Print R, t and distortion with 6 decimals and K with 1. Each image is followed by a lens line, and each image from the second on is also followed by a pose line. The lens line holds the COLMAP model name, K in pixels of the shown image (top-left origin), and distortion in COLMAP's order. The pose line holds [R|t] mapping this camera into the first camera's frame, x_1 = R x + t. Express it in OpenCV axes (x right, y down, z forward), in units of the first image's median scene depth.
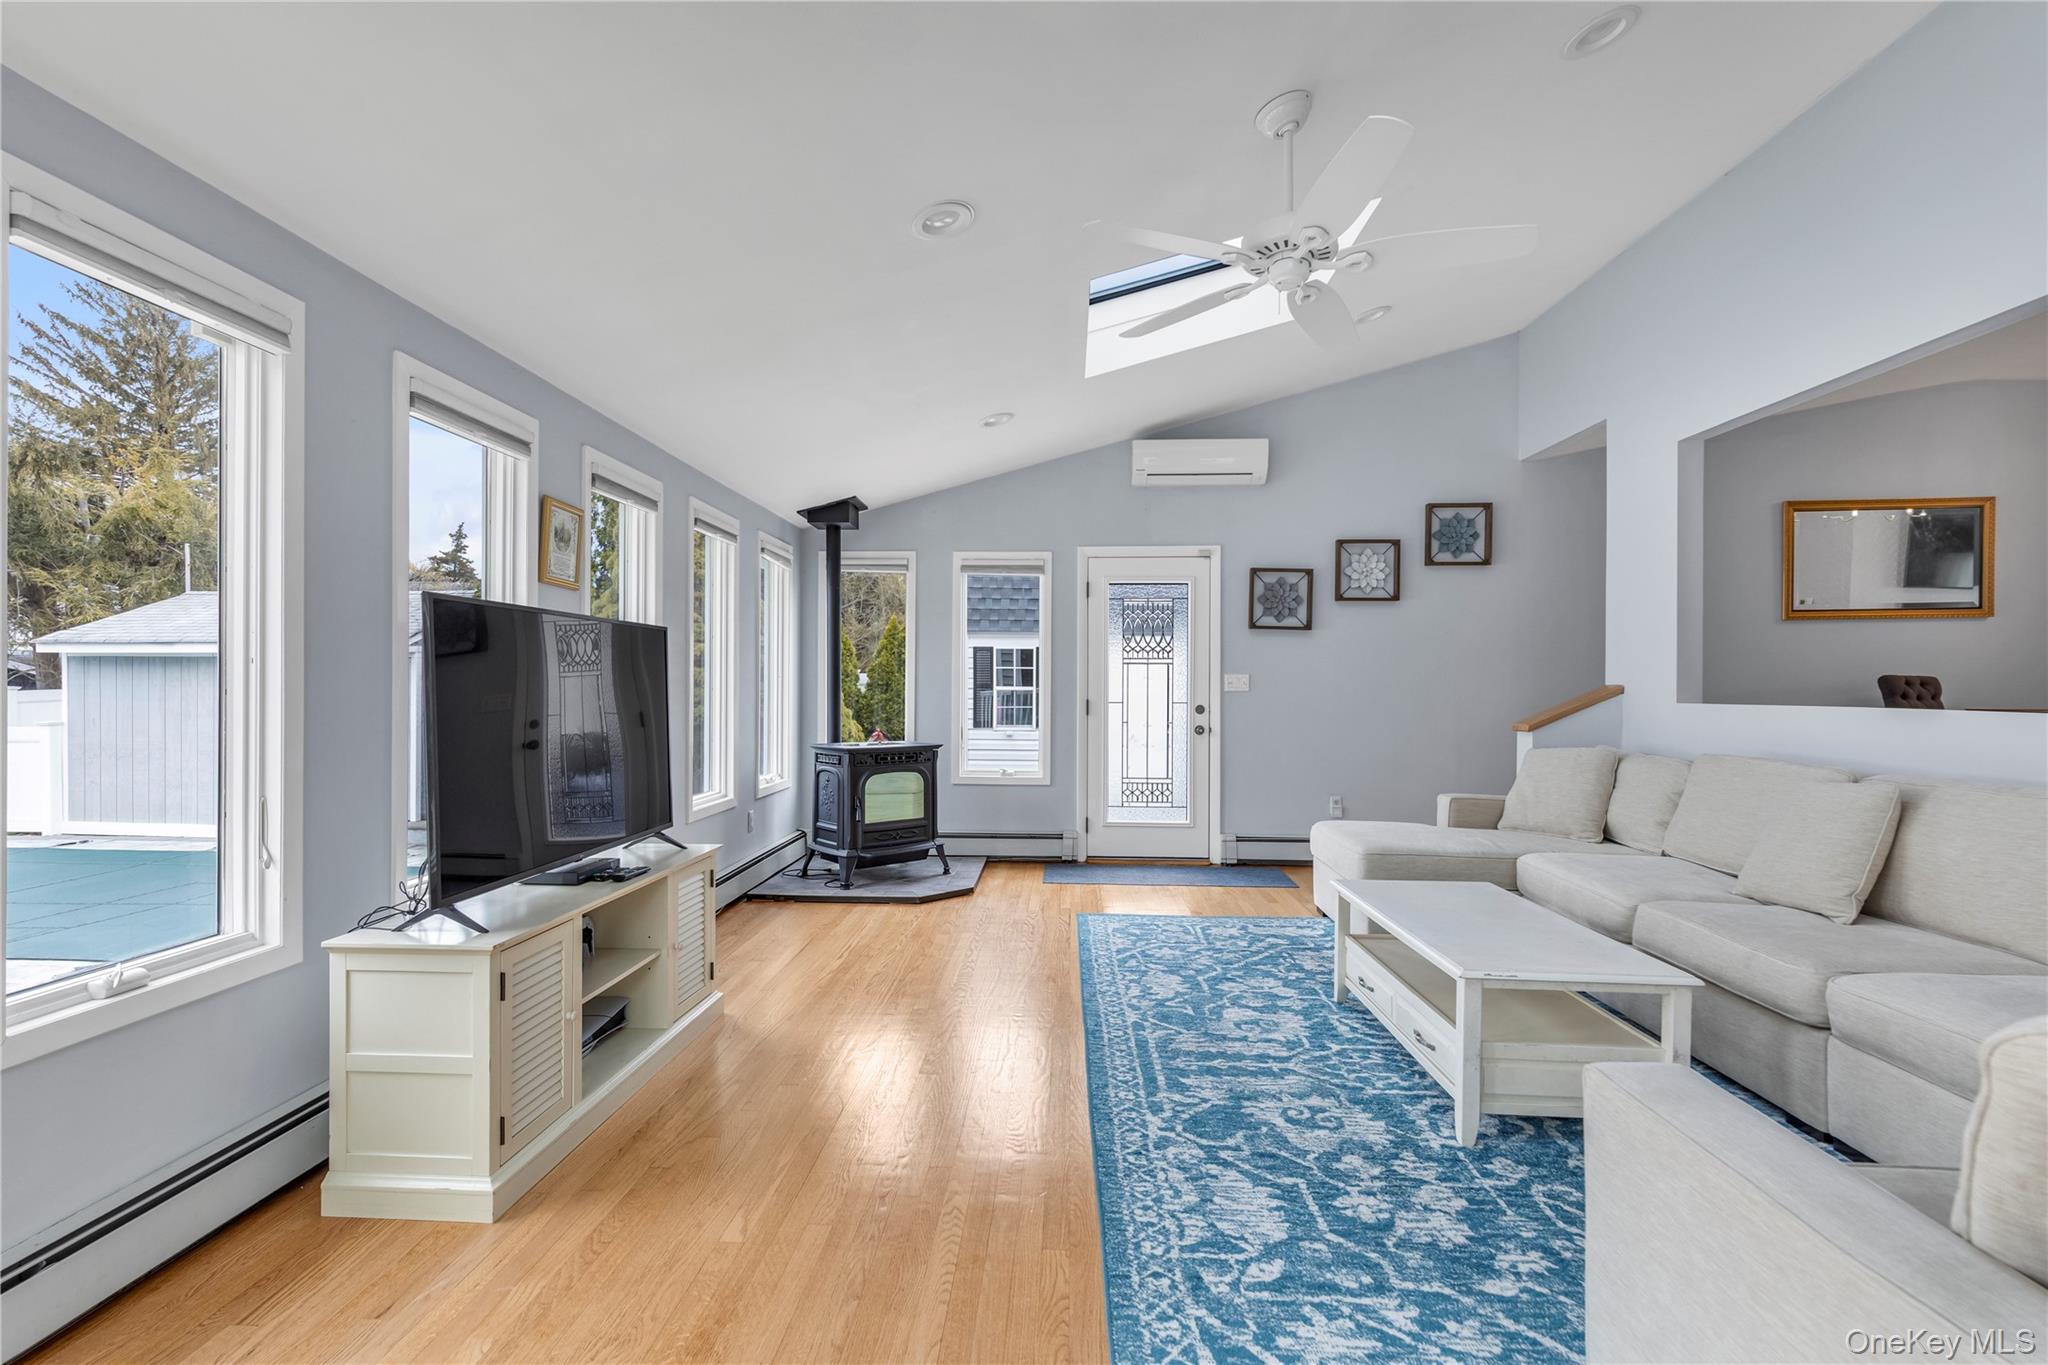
lens RADIAL K [[907.0, 0, 1018.6], [0, 907.0, 679.9], [0, 0, 1]] dist [0.000193, -0.000122]
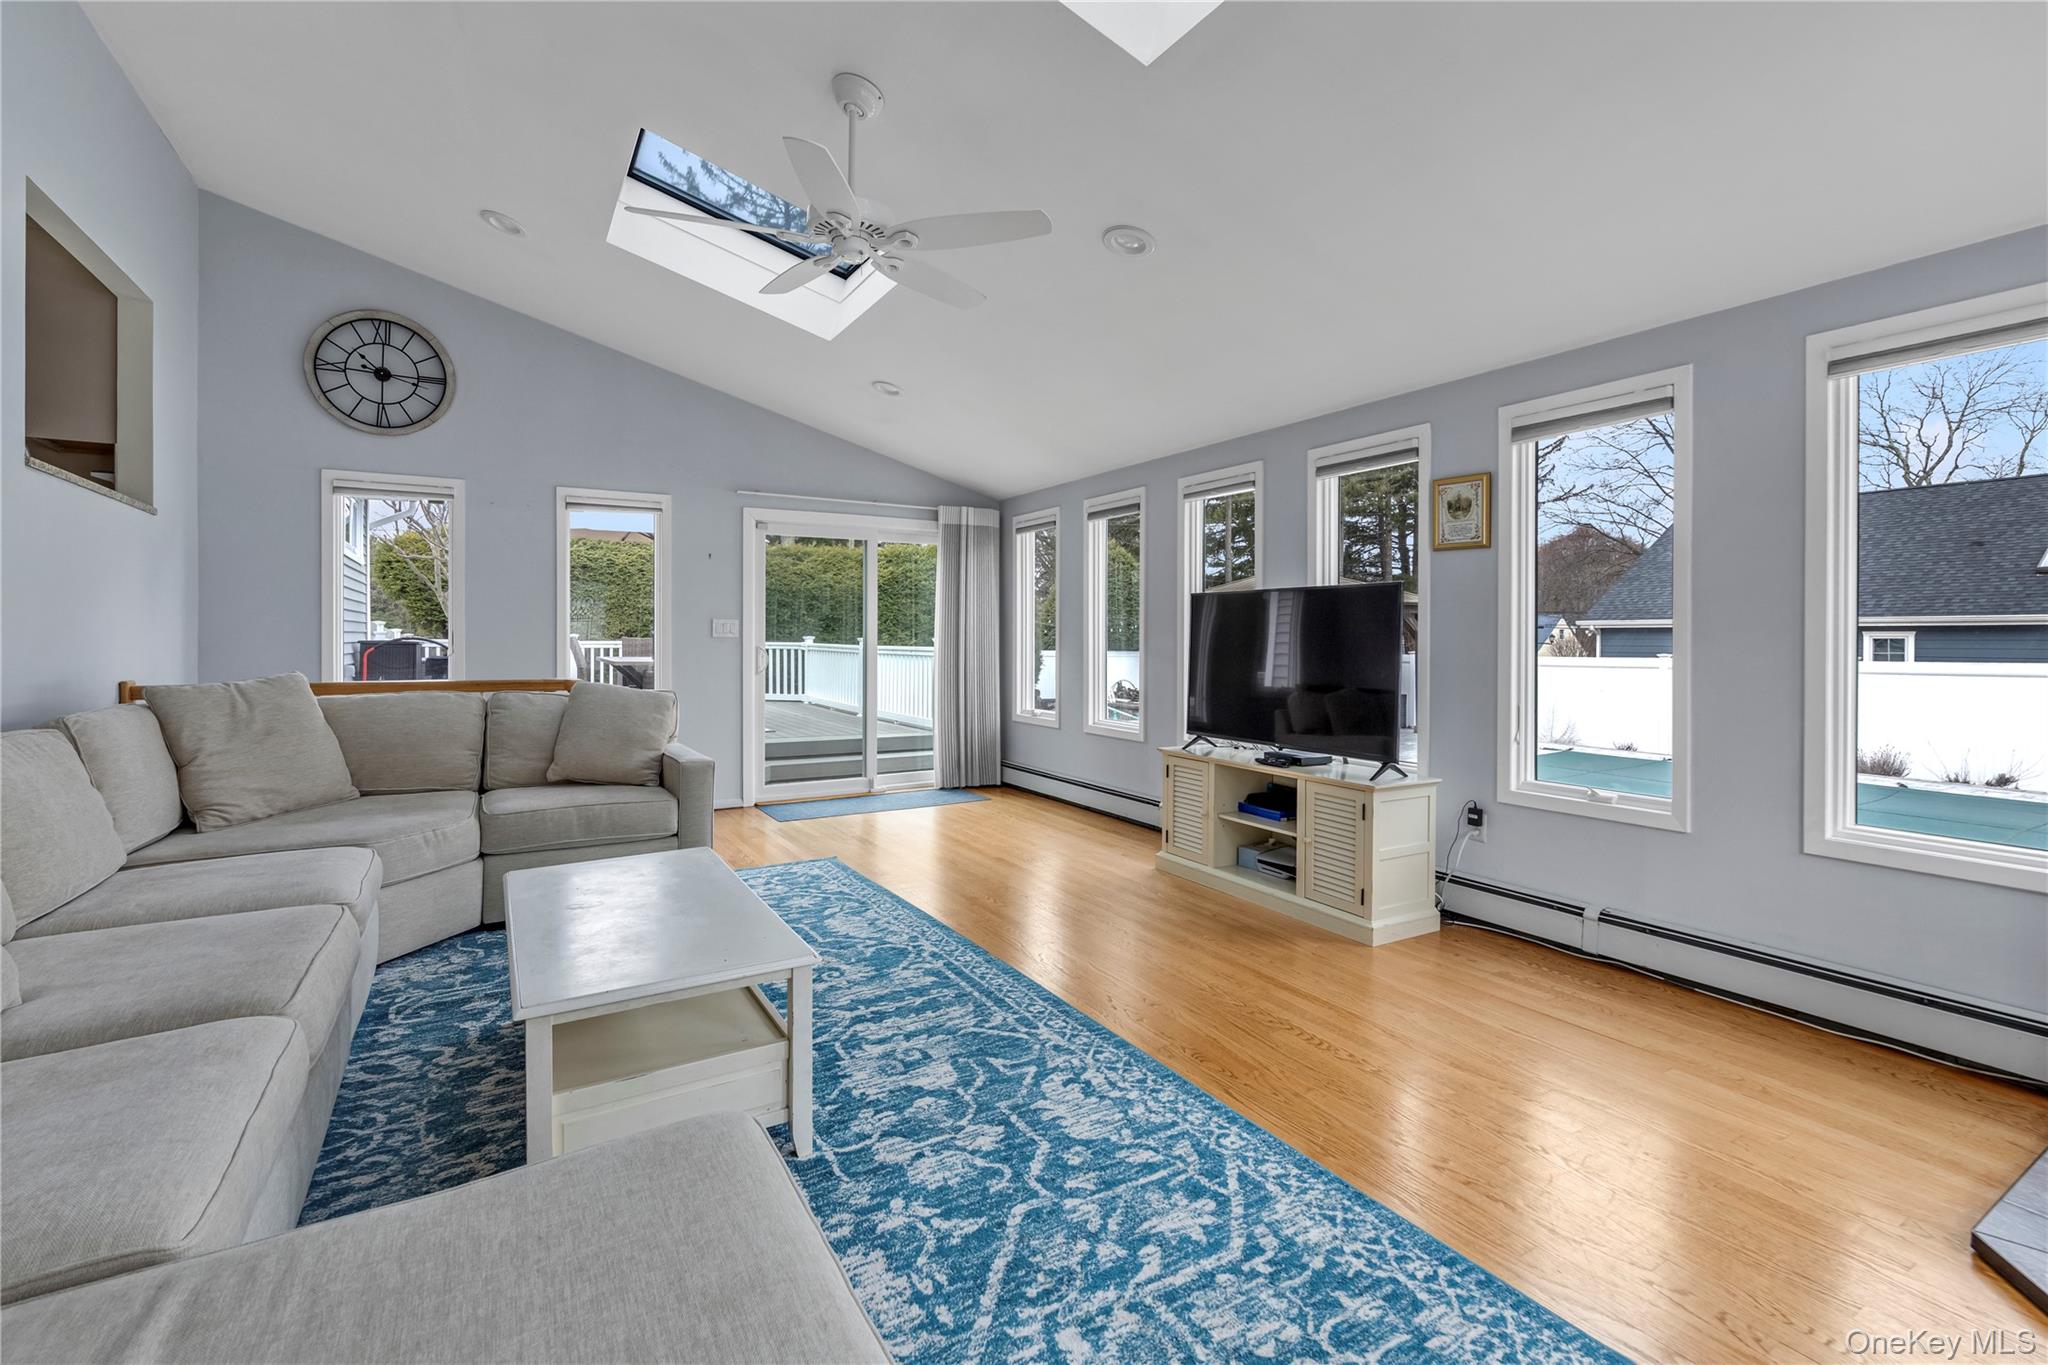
lens RADIAL K [[890.8, 0, 1023.6], [0, 890.8, 662.6], [0, 0, 1]] dist [-0.001368, -0.000093]
pose [[-0.827431, 0.005296, -0.561542, 0.604008], [-0.005984, 0.999816, 0.018247, 0.022818], [0.561535, 0.018458, -0.827247, 1.679417]]
